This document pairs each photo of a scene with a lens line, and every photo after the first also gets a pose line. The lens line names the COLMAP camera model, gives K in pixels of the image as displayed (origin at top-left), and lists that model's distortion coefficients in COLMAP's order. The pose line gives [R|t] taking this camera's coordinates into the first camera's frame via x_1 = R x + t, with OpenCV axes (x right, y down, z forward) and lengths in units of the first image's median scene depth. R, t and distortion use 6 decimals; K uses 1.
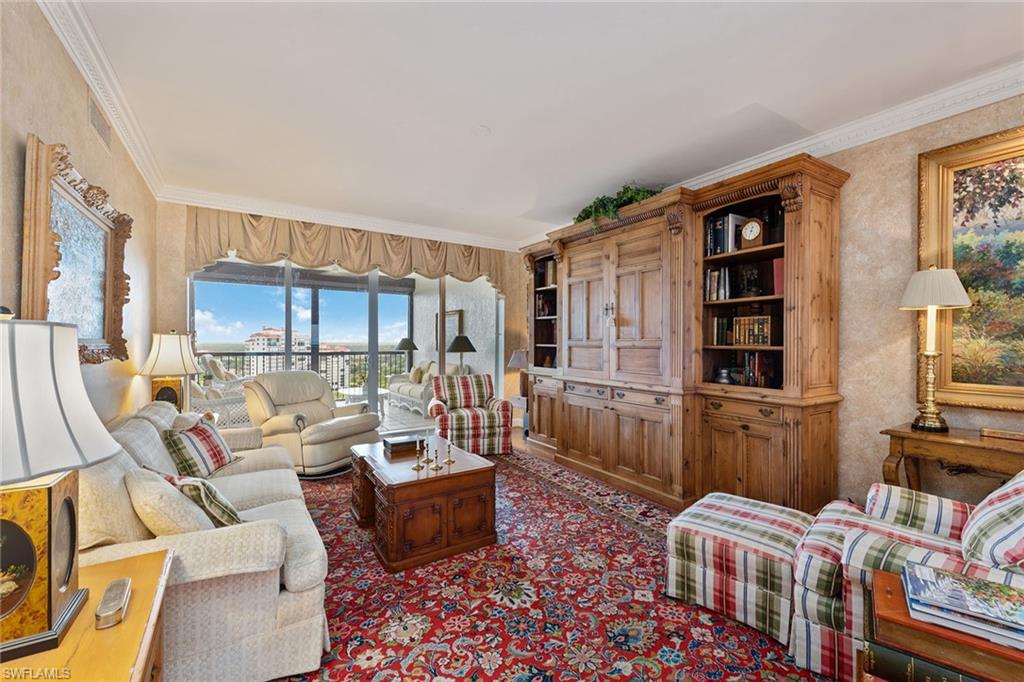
lens RADIAL K [[414.2, 0, 512.0], [0, 414.2, 341.0], [0, 0, 1]] dist [0.002688, 0.000105]
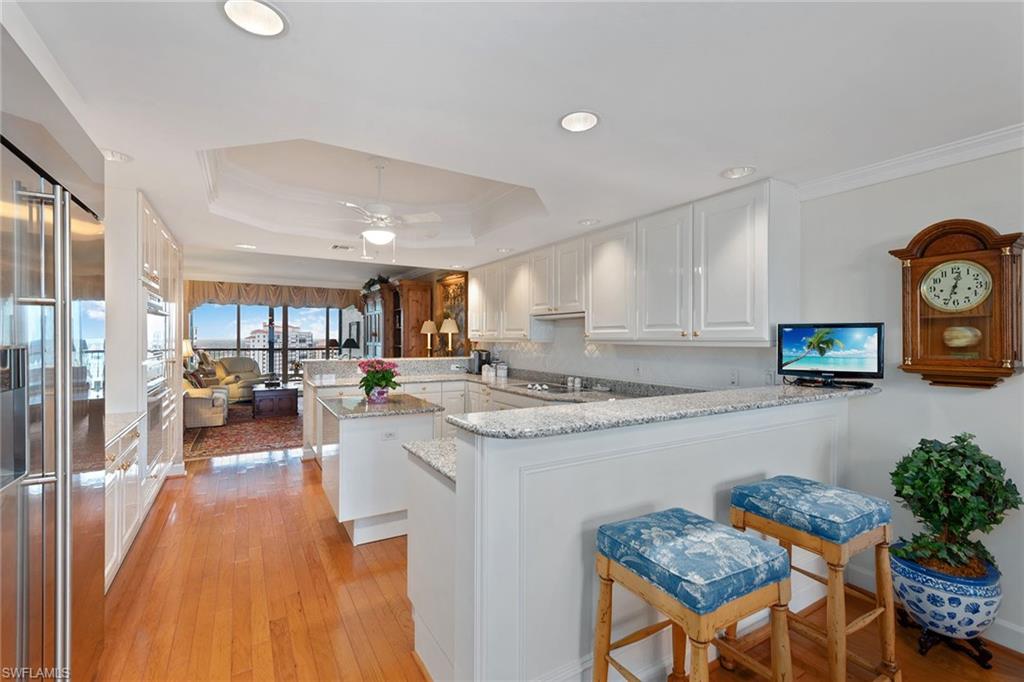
lens RADIAL K [[447.1, 0, 512.0], [0, 447.1, 341.0], [0, 0, 1]] dist [0.000129, 0.000020]
pose [[0.999334, 0.005498, -0.036073, 0.716839], [-0.005297, 0.999970, 0.005655, -0.022532], [0.036103, -0.005461, 0.999333, -0.925577]]
